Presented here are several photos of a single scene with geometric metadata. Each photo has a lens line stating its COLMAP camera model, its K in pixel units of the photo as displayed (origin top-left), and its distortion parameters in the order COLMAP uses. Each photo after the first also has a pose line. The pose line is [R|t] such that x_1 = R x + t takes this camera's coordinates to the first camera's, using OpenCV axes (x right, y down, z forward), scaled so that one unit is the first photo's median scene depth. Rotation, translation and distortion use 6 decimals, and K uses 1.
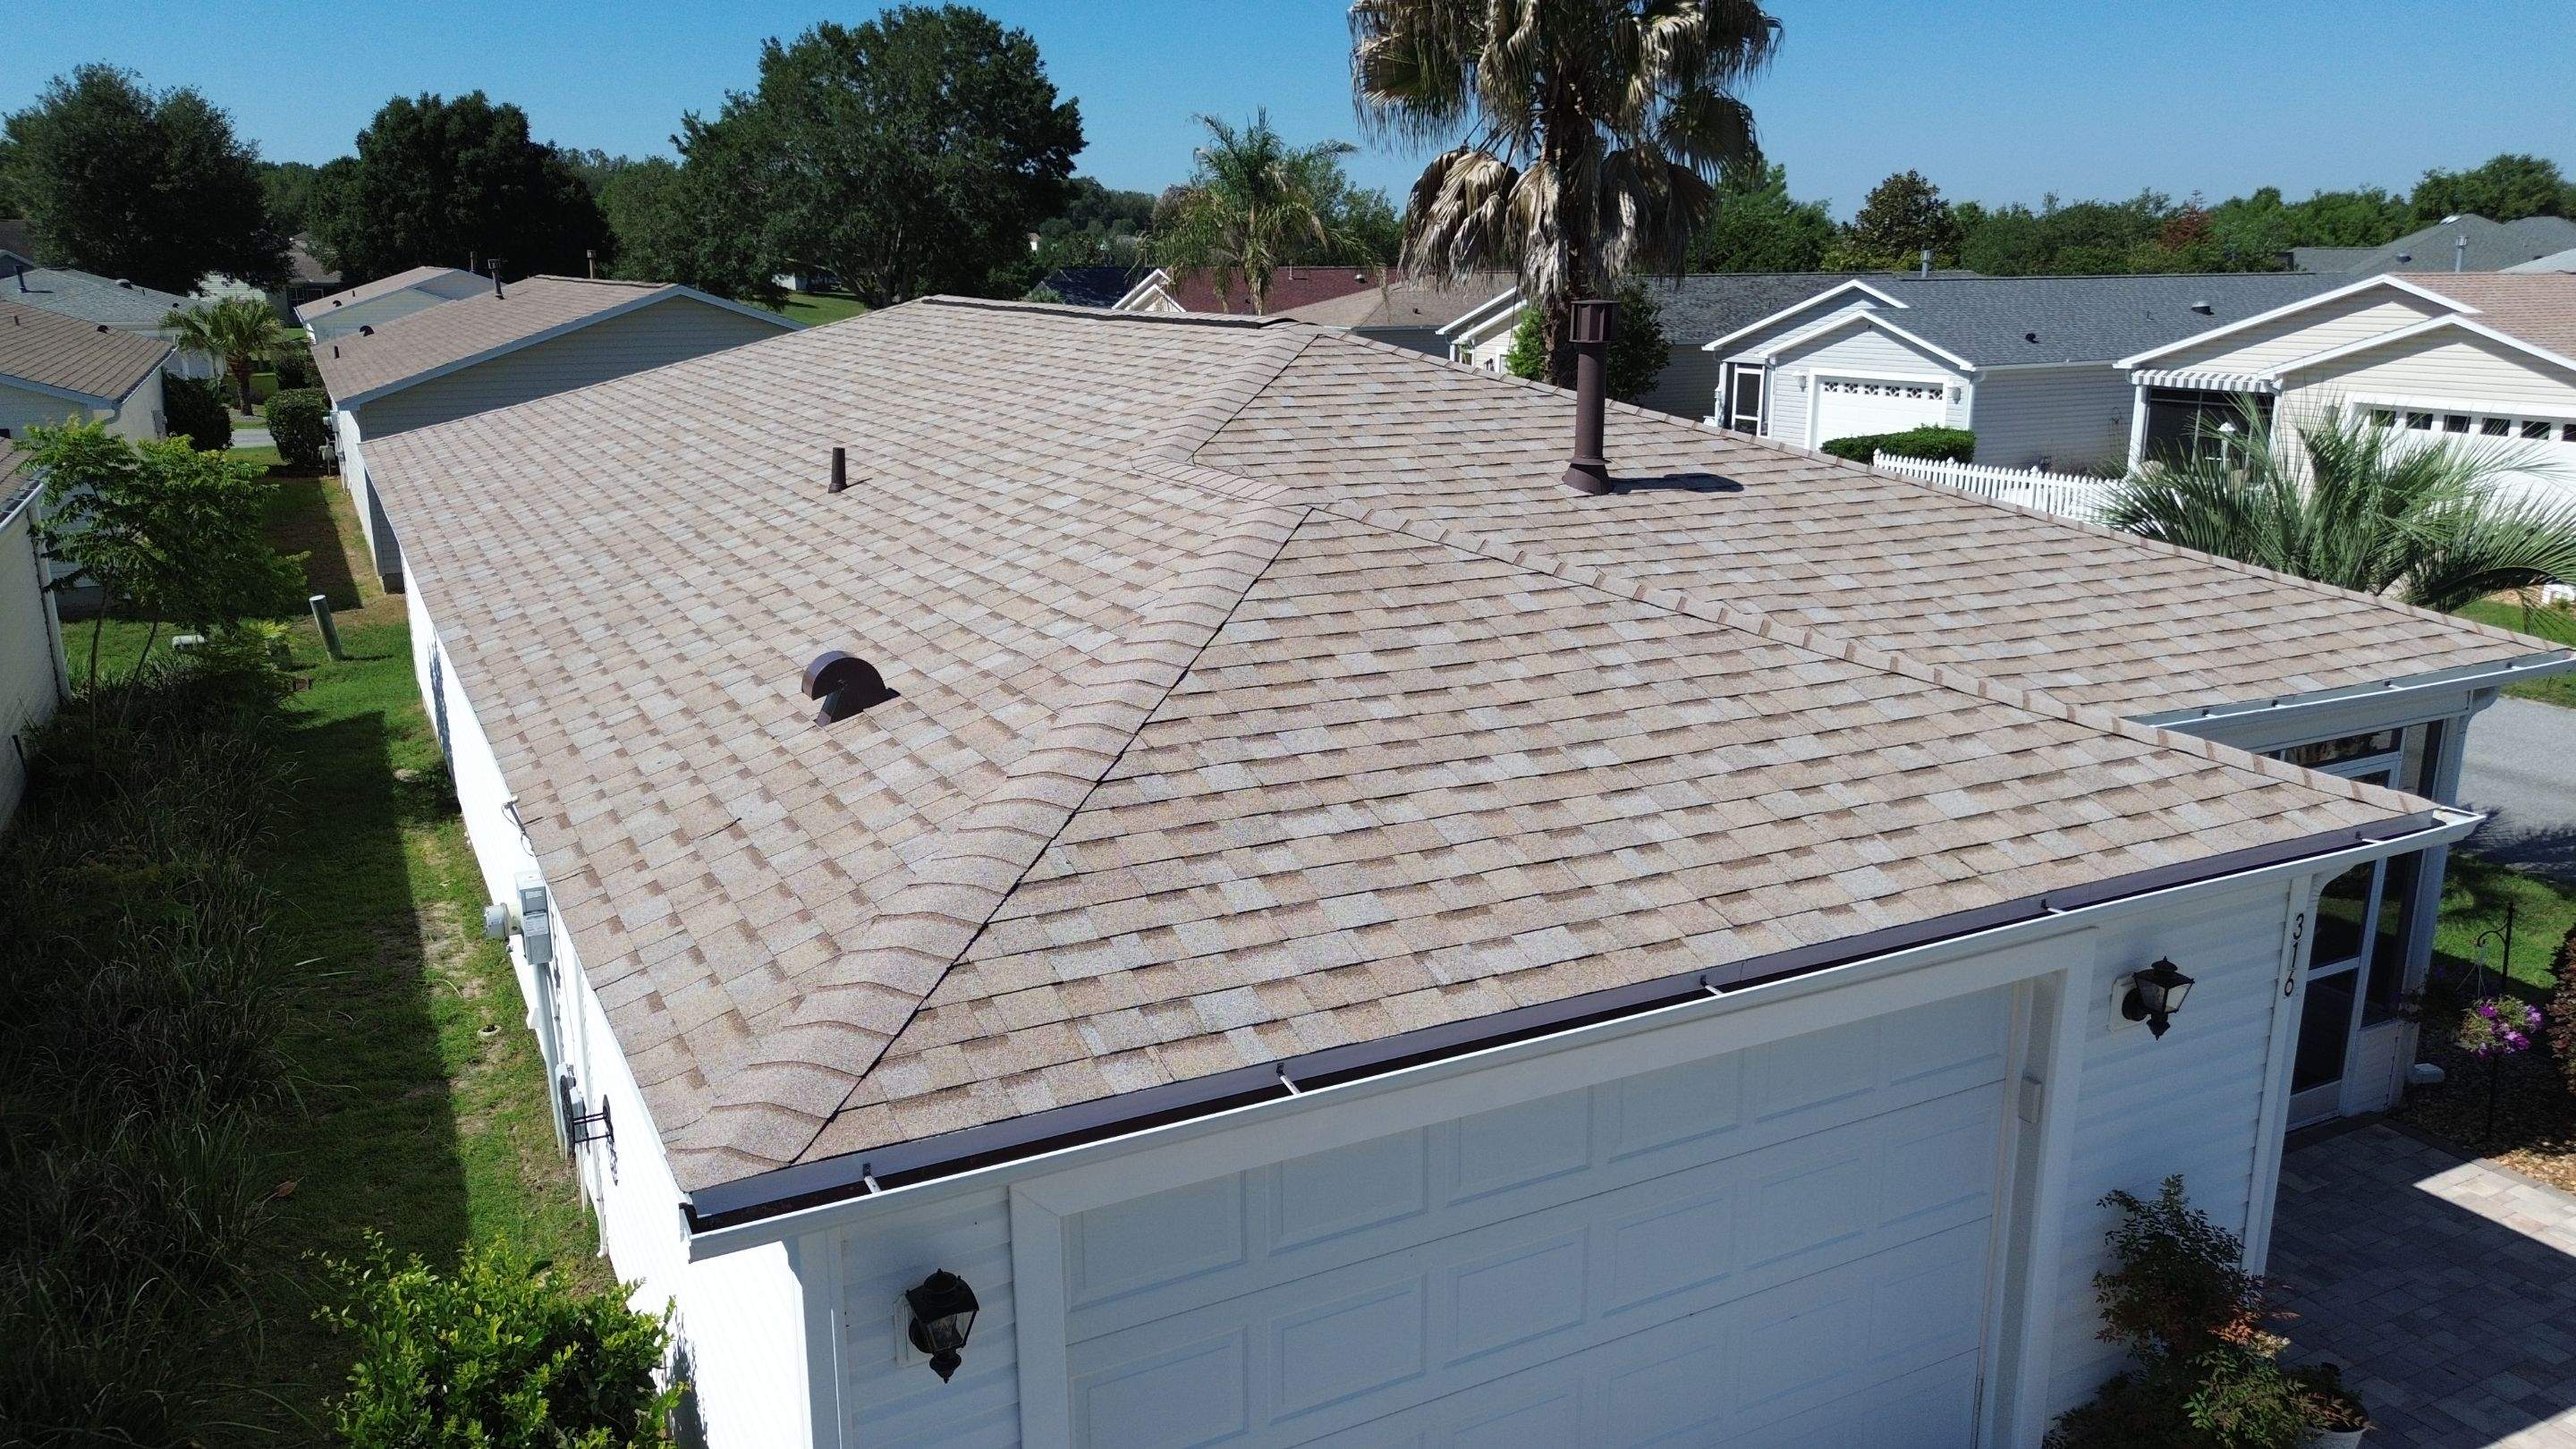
lens RADIAL K [[1831.0, 0, 1298.6], [0, 1831.0, 721.7], [0, 0, 1]] dist [0.056709, -0.048271]
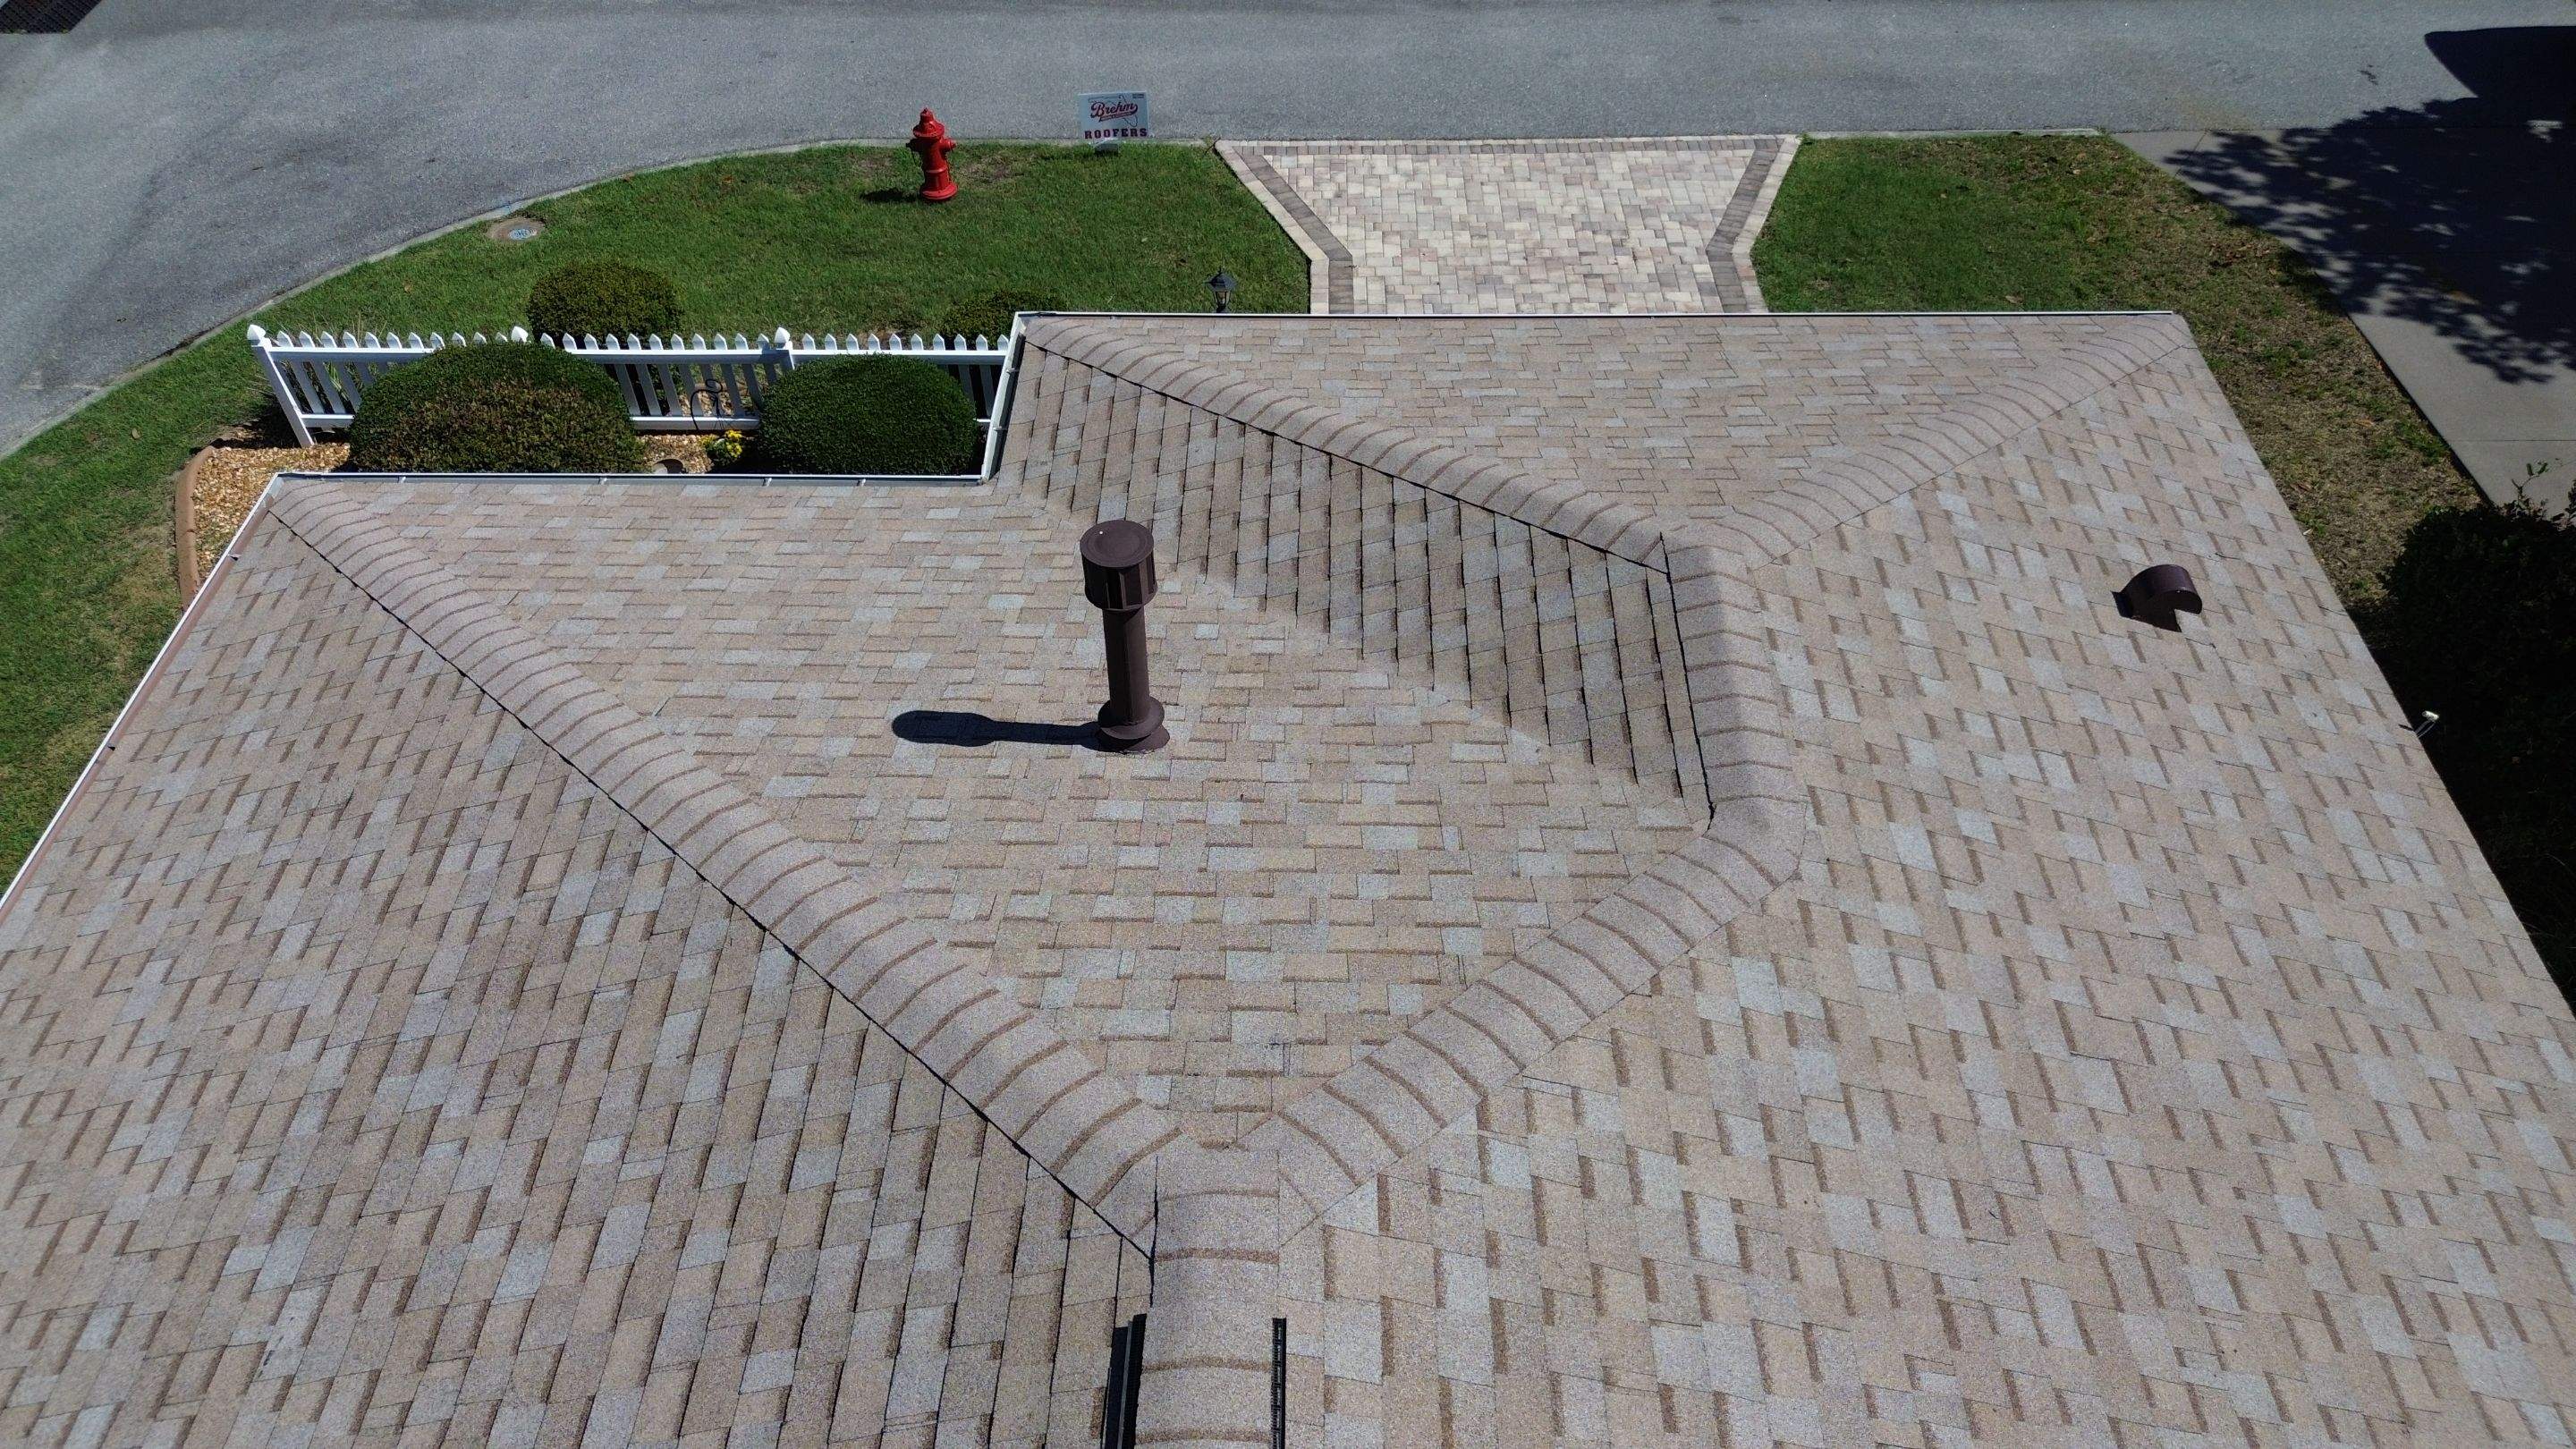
lens RADIAL K [[1844.9, 0, 1297.0], [0, 1844.9, 686.3], [0, 0, 1]] dist [0.053528, -0.047415]
pose [[-0.875114, -0.335747, 0.348495, -0.145251], [0.125995, 0.537232, 0.833971, -0.762829], [-0.467226, 0.773729, -0.427837, 1.327857]]
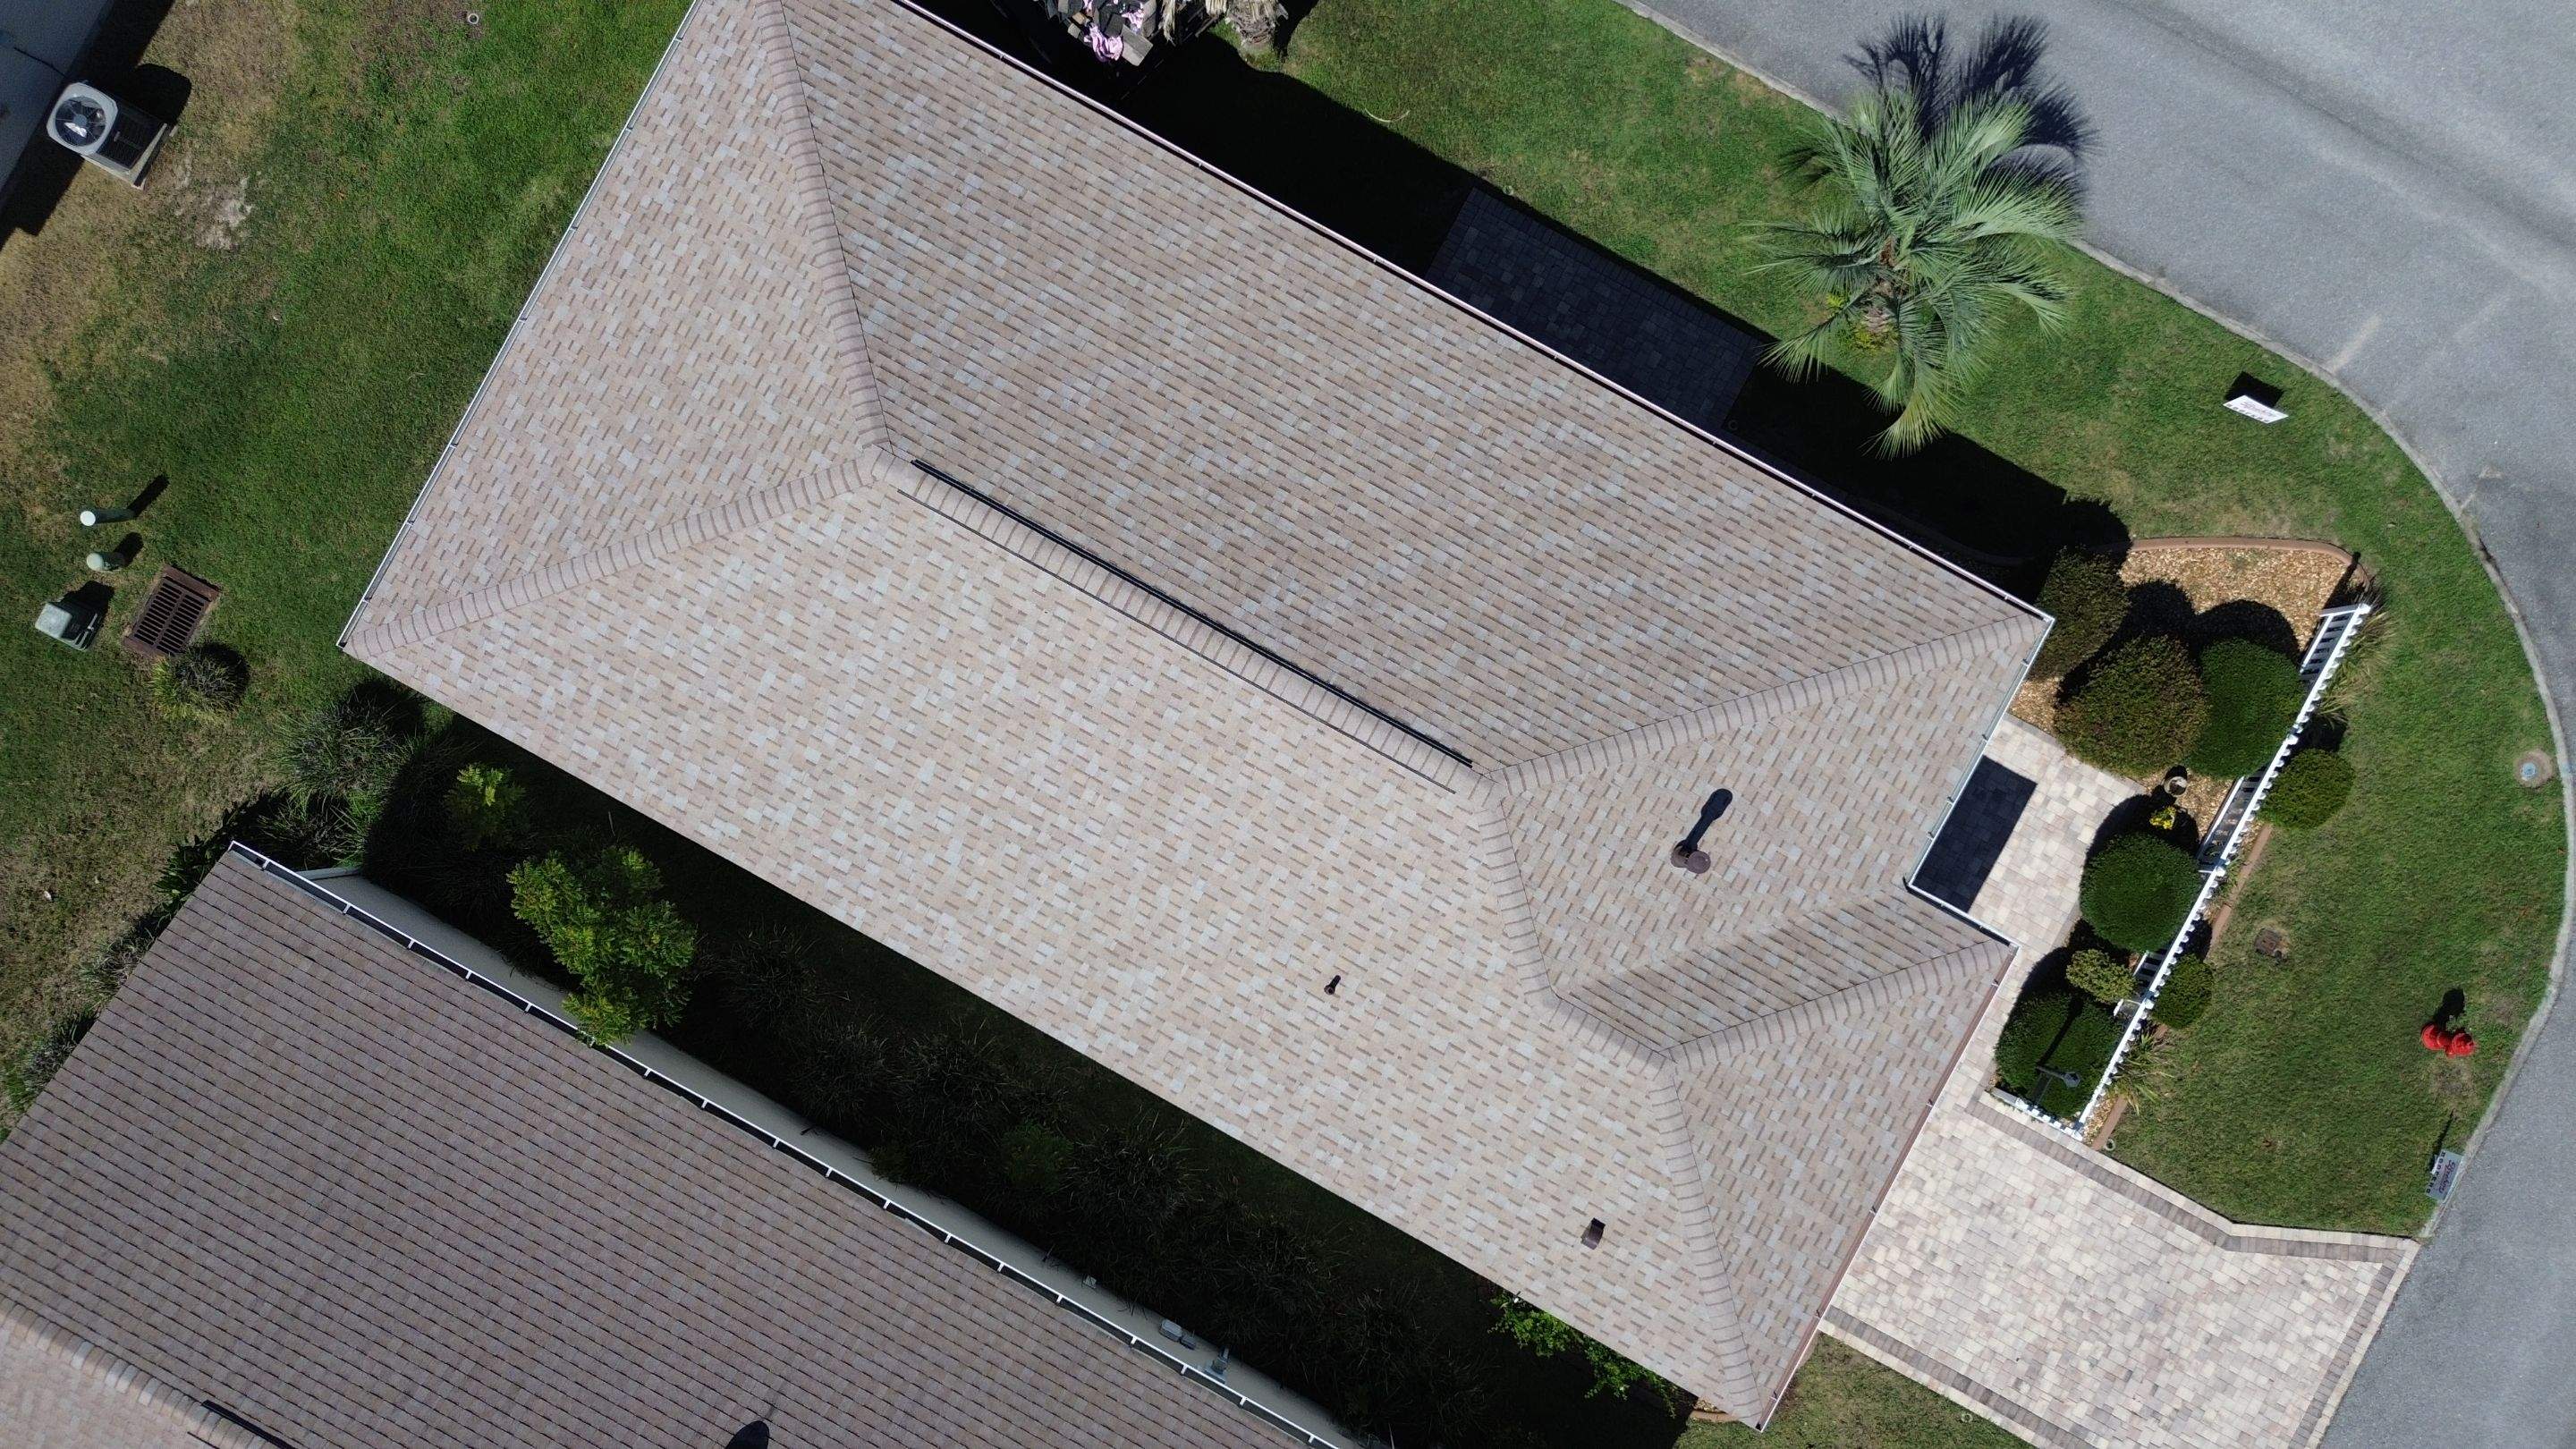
lens RADIAL K [[1841.4, 0, 1298.1], [0, 1841.4, 713.4], [0, 0, 1]] dist [0.064739, -0.064310]
pose [[0.836744, -0.547558, 0.006341, -0.146925], [0.143877, 0.231007, 0.962255, -2.434171], [-0.528355, -0.804249, 0.272075, 0.828390]]
